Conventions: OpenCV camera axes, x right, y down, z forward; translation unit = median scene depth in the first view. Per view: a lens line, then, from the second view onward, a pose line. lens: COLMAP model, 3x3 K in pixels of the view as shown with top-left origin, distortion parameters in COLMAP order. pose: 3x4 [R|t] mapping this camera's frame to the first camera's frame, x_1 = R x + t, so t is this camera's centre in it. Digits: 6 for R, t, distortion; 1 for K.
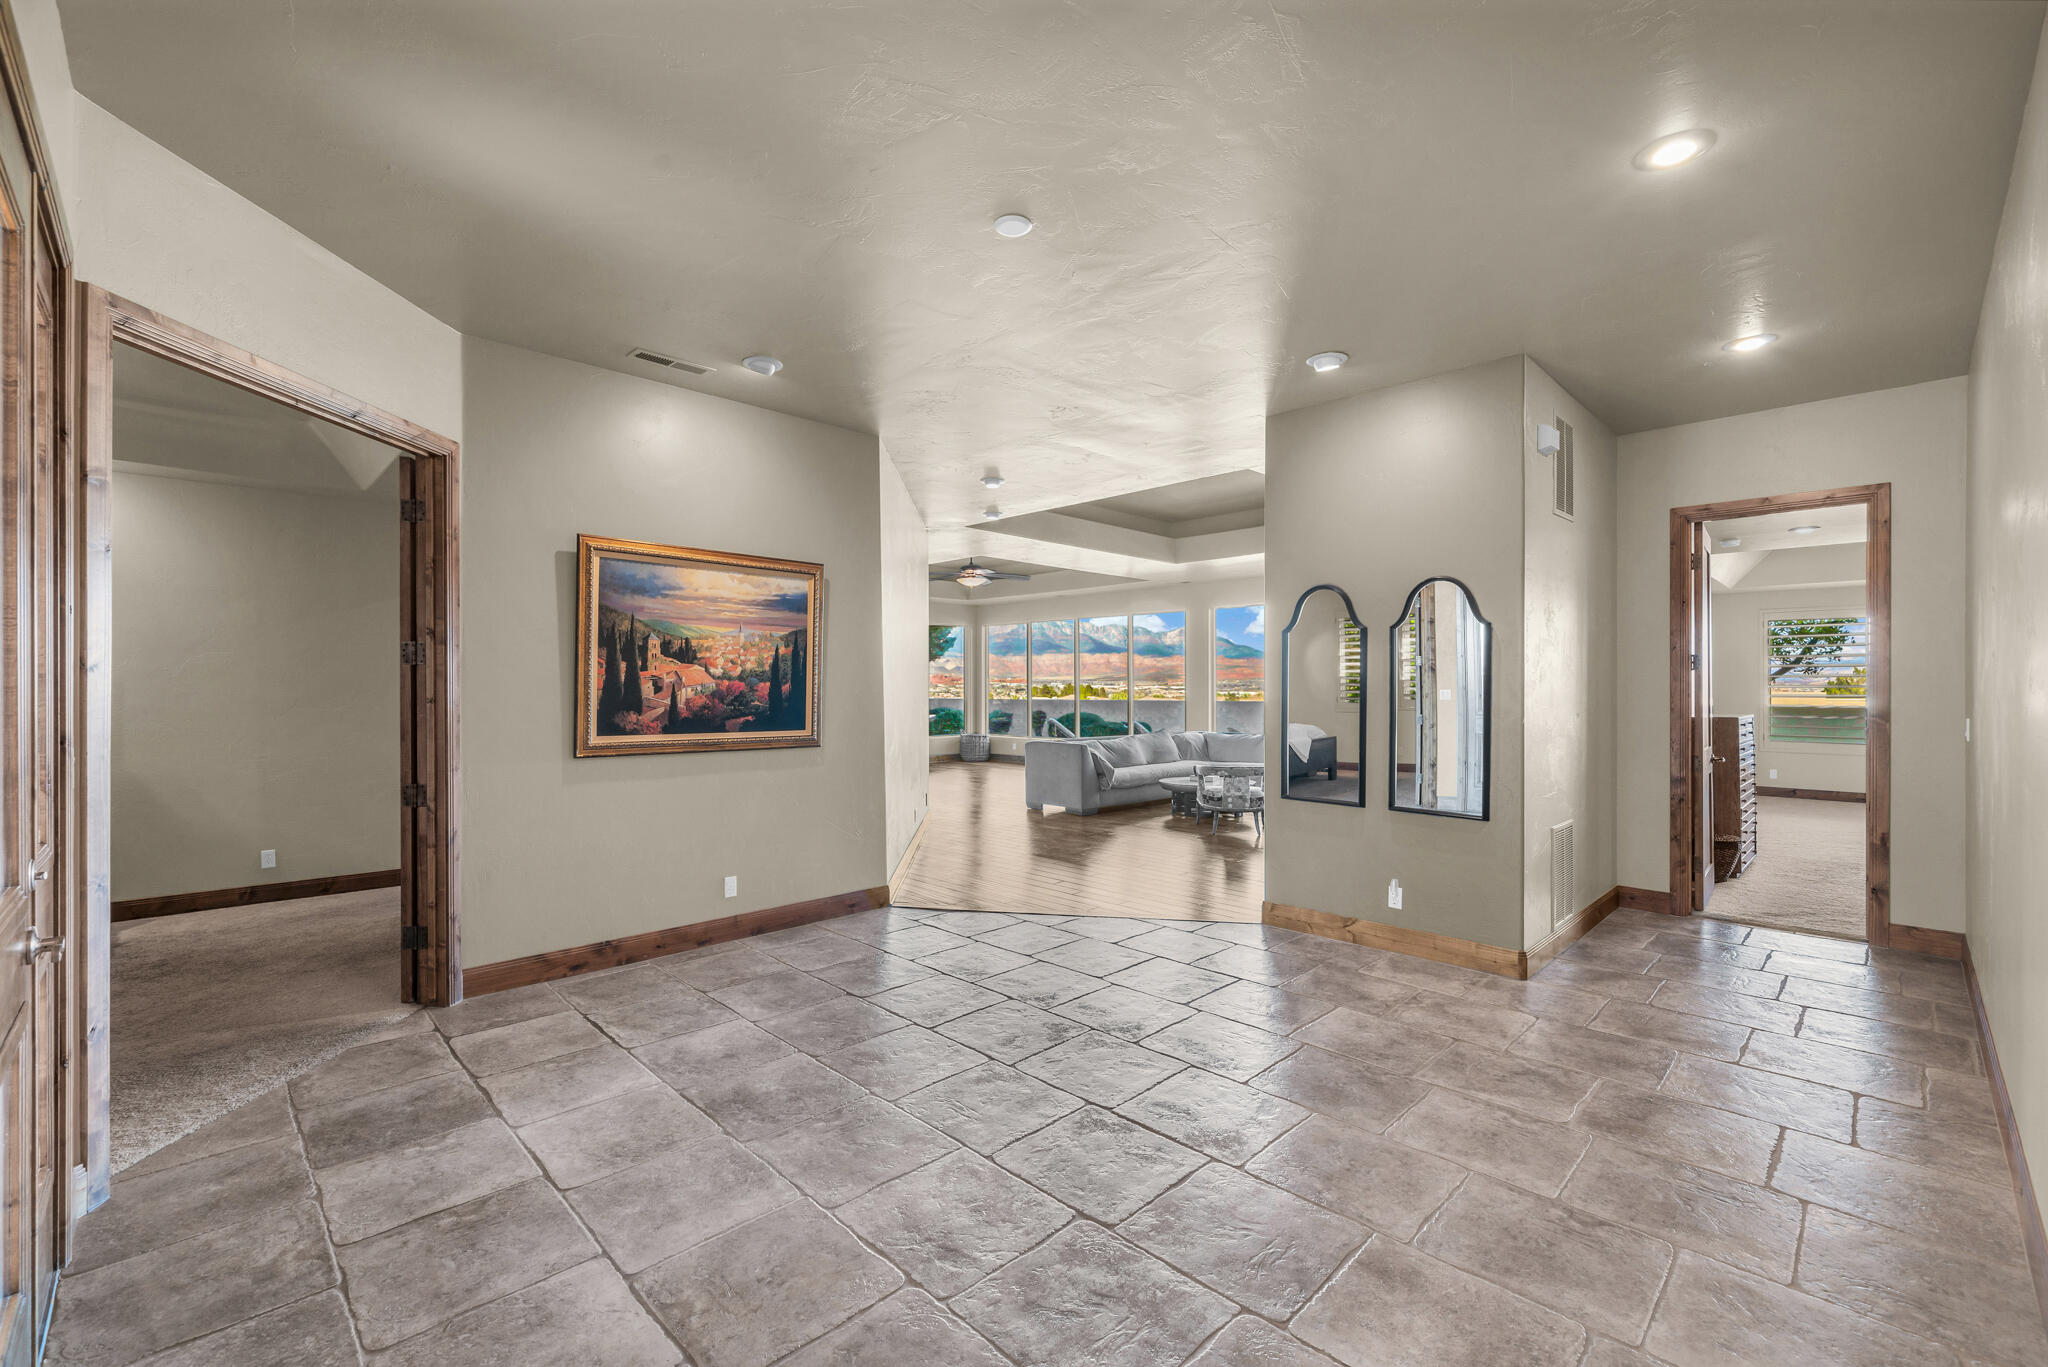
lens RADIAL K [[892.3, 0, 1019.8], [0, 892.3, 684.2], [0, 0, 1]] dist [-0.000043, -0.000099]
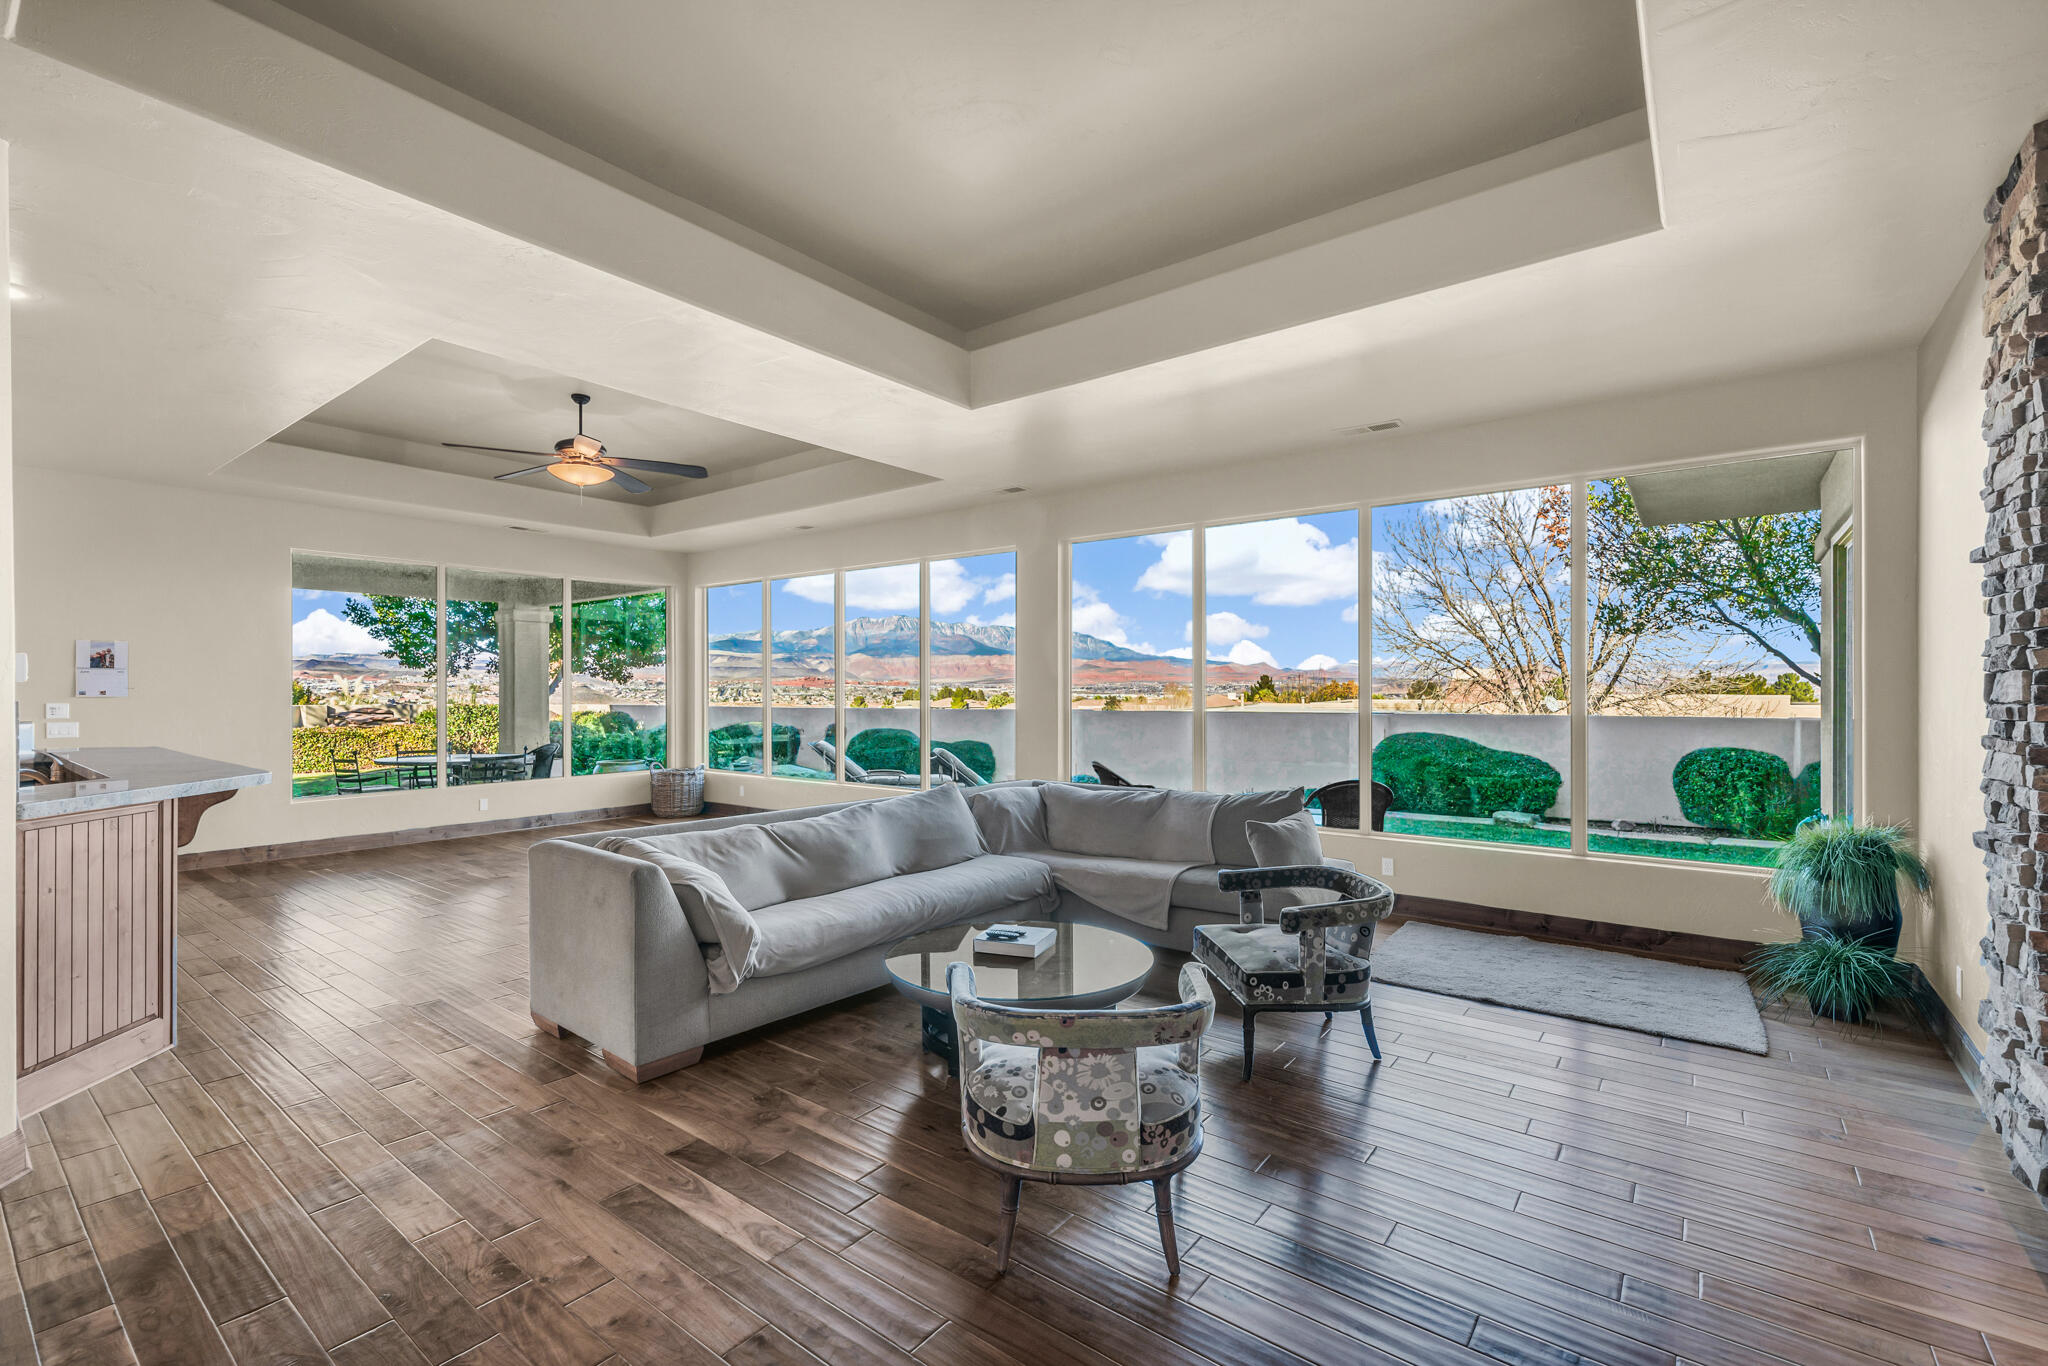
lens RADIAL K [[892.3, 0, 1021.9], [0, 892.3, 686.5], [0, 0, 1]] dist [-0.000043, -0.000099]
pose [[0.991511, 0.000122, 0.130025, 0.137637], [-0.000051, 1.000000, -0.000551, 0.001692], [-0.130025, 0.000540, 0.991511, 0.540916]]
